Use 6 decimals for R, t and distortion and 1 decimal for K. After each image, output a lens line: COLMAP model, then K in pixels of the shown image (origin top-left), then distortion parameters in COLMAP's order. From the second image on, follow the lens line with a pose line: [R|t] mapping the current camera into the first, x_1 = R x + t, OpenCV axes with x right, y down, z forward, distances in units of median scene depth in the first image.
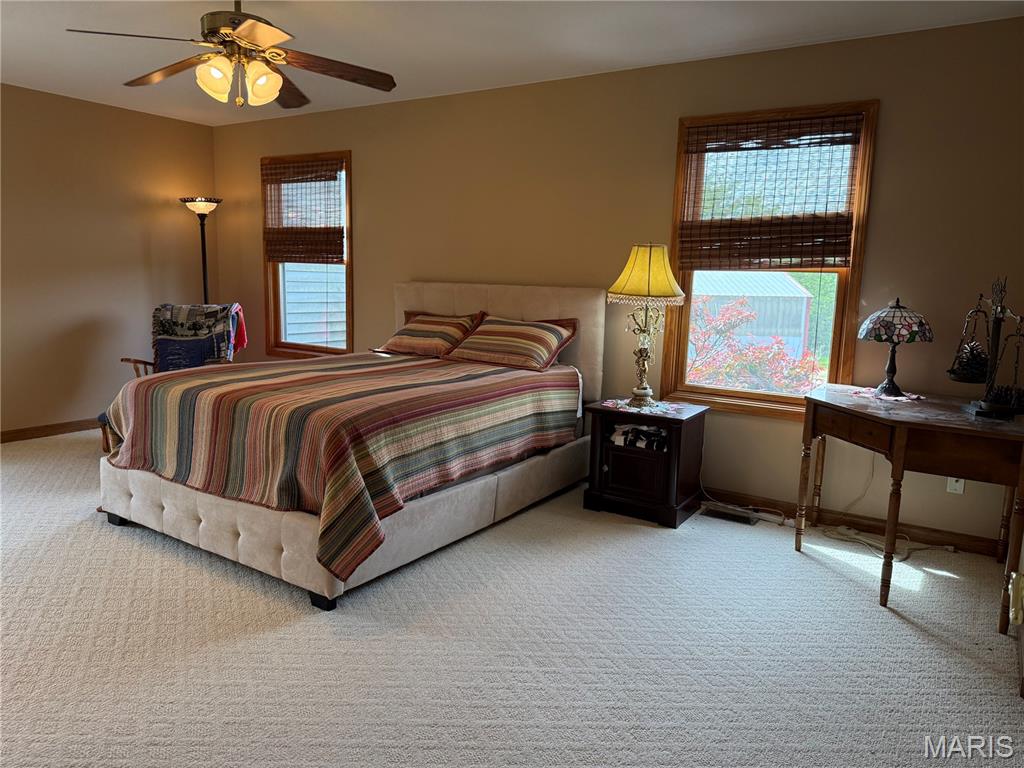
lens RADIAL K [[720.8, 0, 509.2], [0, 720.8, 380.0], [0, 0, 1]] dist [0.031783, -0.040779]
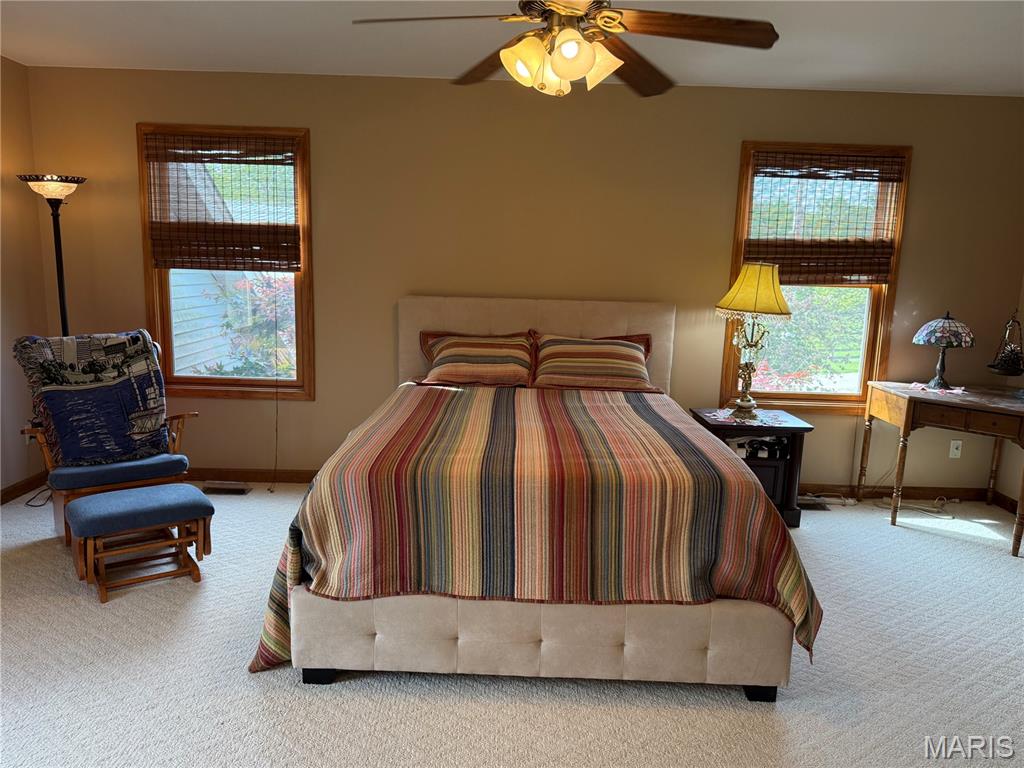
lens RADIAL K [[720.8, 0, 509.4], [0, 720.8, 380.5], [0, 0, 1]] dist [0.031783, -0.040779]
pose [[0.839535, -0.088570, 0.536038, -0.622932], [0.072796, 0.996064, 0.050570, -0.089497], [-0.538407, -0.003434, 0.842678, 0.280620]]
